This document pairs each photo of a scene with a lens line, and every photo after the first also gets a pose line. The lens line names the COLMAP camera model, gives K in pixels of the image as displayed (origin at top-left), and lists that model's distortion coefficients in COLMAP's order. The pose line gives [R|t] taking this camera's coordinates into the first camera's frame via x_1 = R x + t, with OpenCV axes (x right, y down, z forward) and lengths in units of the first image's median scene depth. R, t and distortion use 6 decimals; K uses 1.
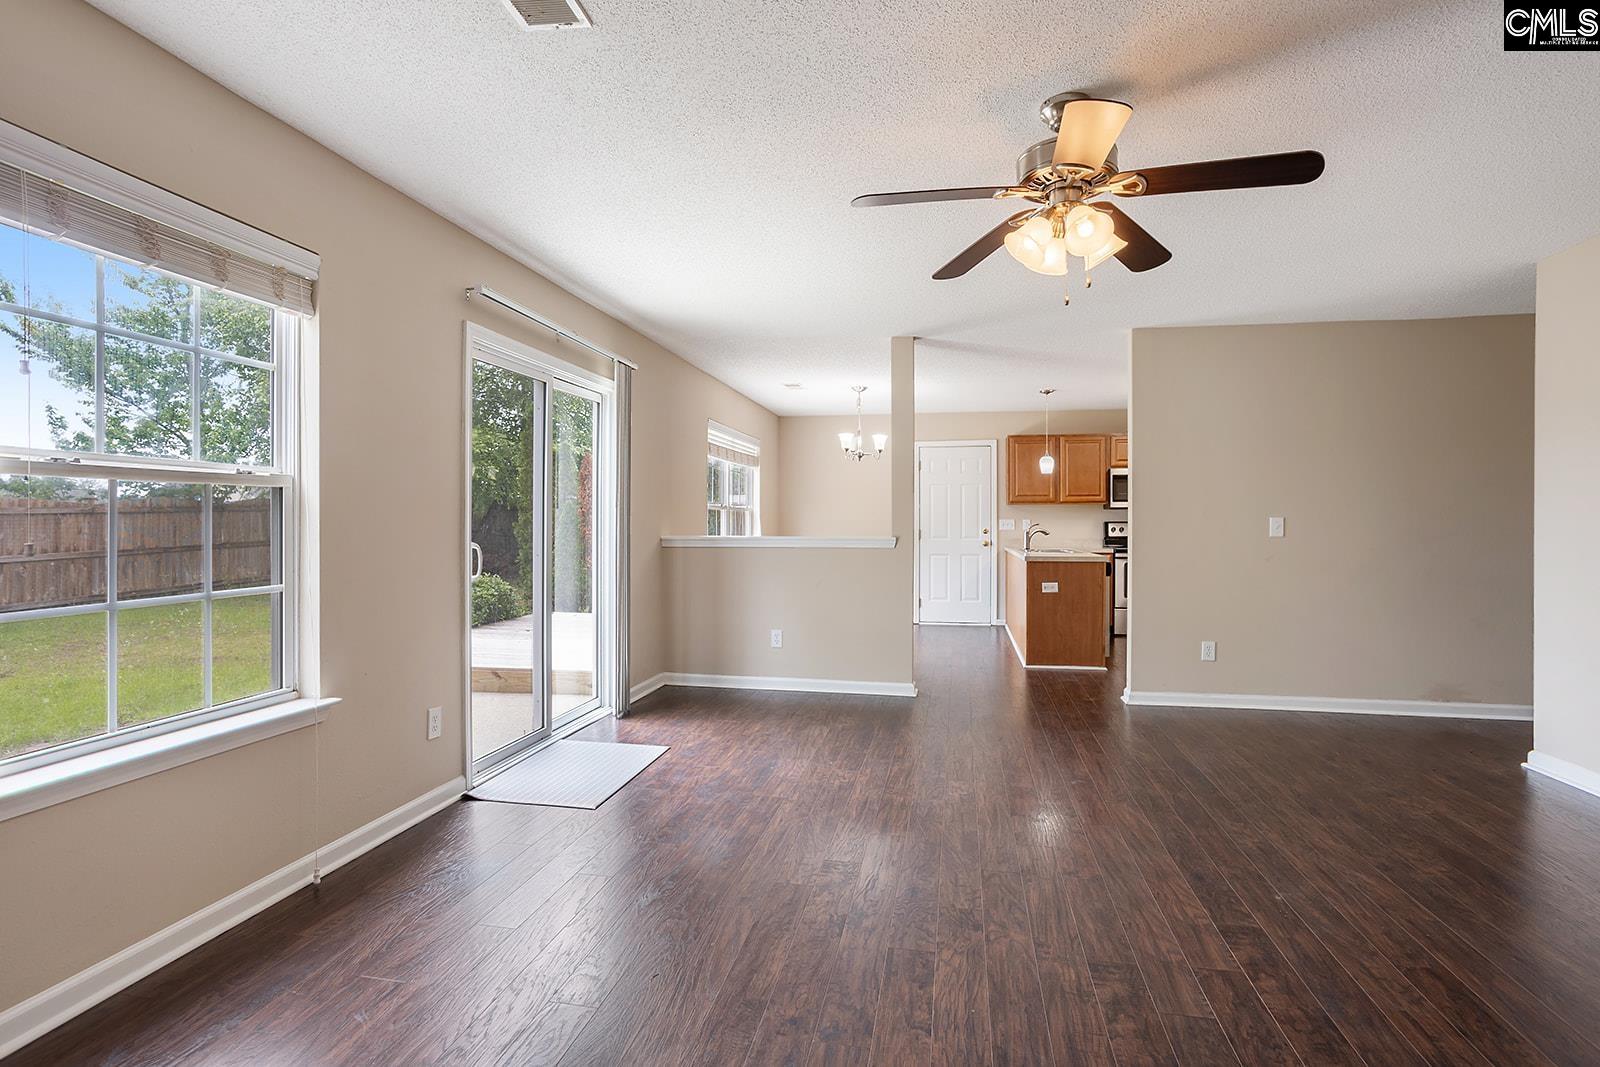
lens RADIAL K [[779.8, 0, 804.1], [0, 779.8, 519.6], [0, 0, 1]] dist [-0.049195, 0.030335]
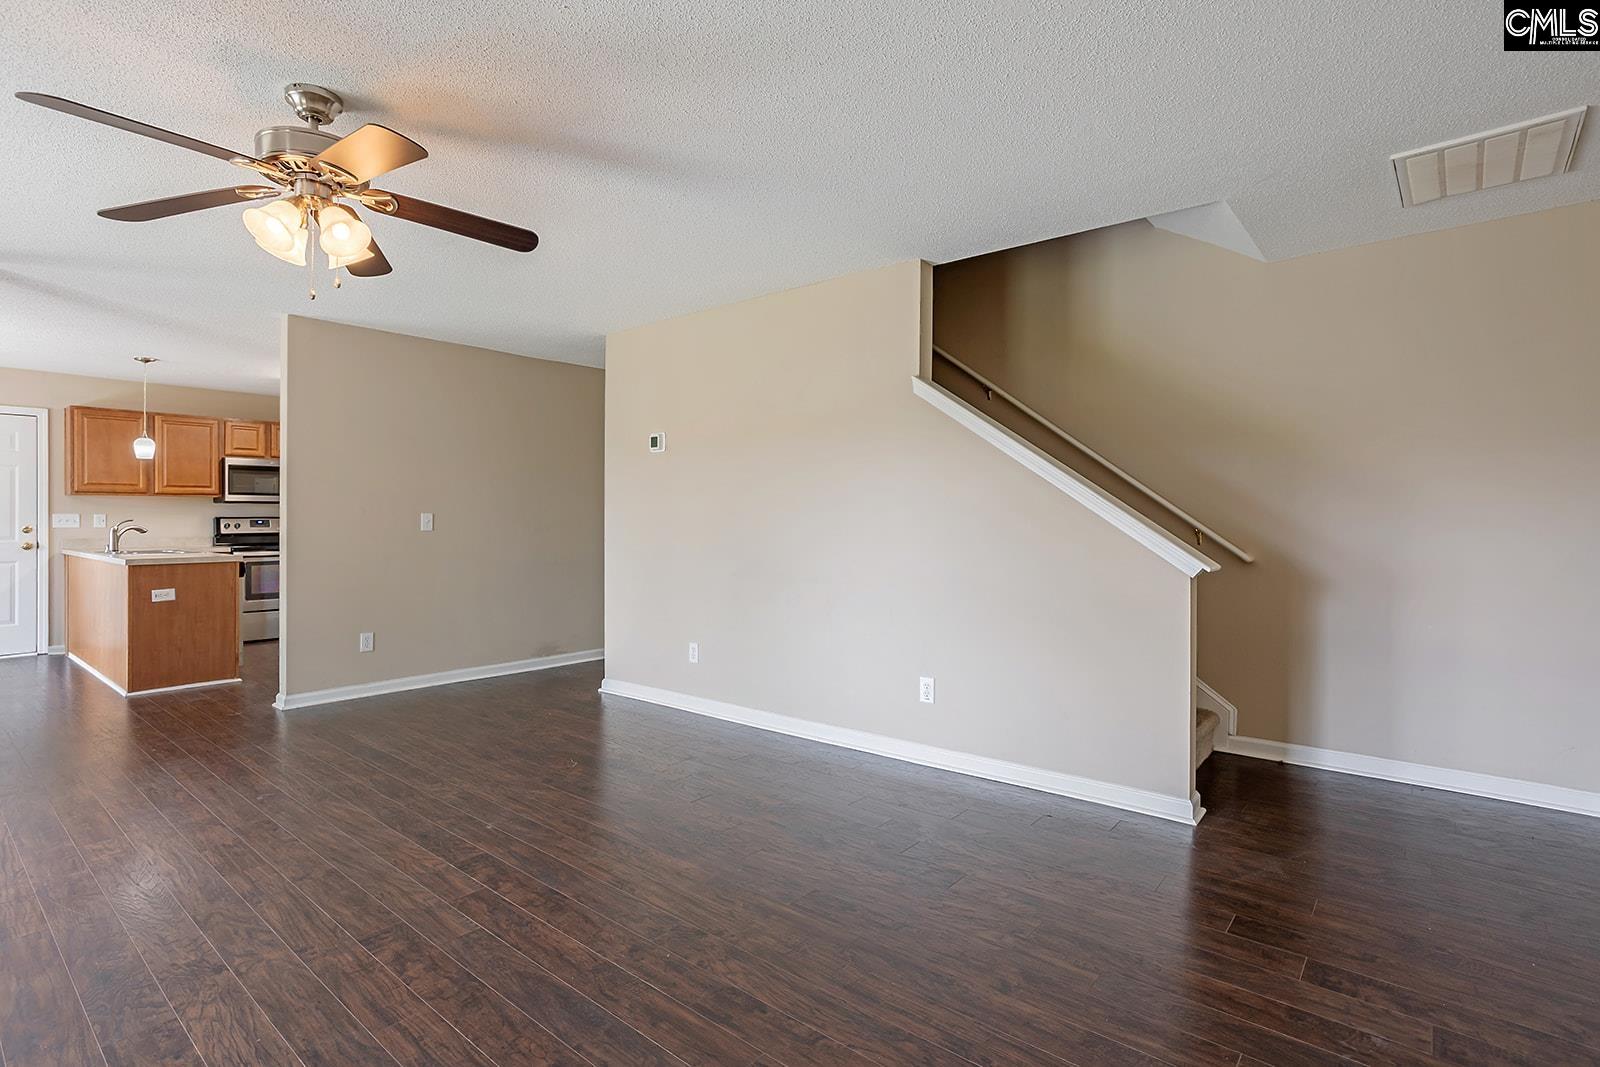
lens RADIAL K [[779.8, 0, 804.1], [0, 779.8, 519.6], [0, 0, 1]] dist [-0.049195, 0.030335]
pose [[0.479532, -0.002879, 0.877520, -0.171117], [-0.003171, 0.999982, 0.005013, -0.002338], [-0.877519, -0.005186, 0.479515, -0.019645]]
